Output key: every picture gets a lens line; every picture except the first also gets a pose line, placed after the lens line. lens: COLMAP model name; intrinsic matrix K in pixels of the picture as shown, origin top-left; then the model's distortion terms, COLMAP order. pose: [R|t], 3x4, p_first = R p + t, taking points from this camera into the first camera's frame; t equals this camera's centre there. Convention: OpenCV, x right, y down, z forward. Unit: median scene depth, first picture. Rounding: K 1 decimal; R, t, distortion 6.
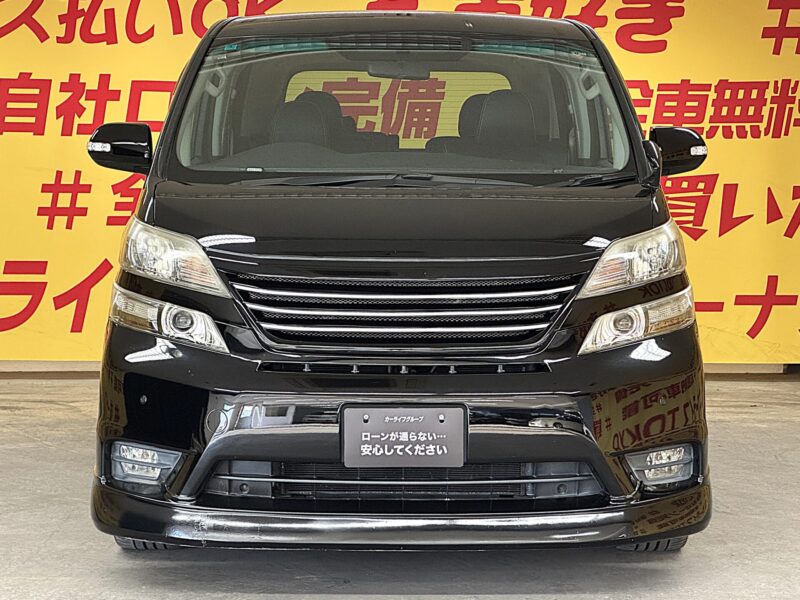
lens RADIAL K [[1875.6, 0, 400.0], [0, 1875.6, 300.0], [0, 0, 1]] dist [0.170454, 0.771388]
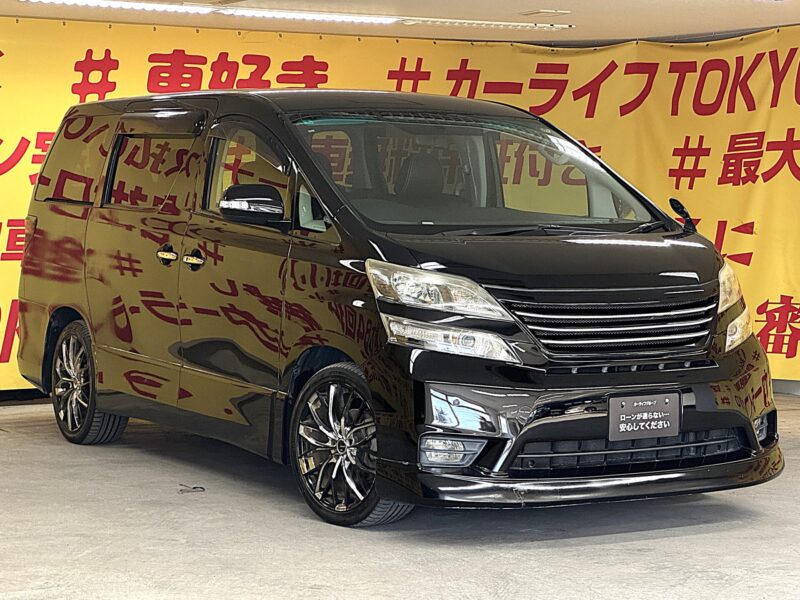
lens RADIAL K [[1875.6, 0, 400.0], [0, 1875.6, 300.0], [0, 0, 1]] dist [0.170454, 0.771388]
pose [[0.878596, -0.033252, 0.476407, -0.800672], [0.039230, 0.999227, -0.002605, -0.016152], [-0.475952, 0.020978, 0.879221, -0.135899]]
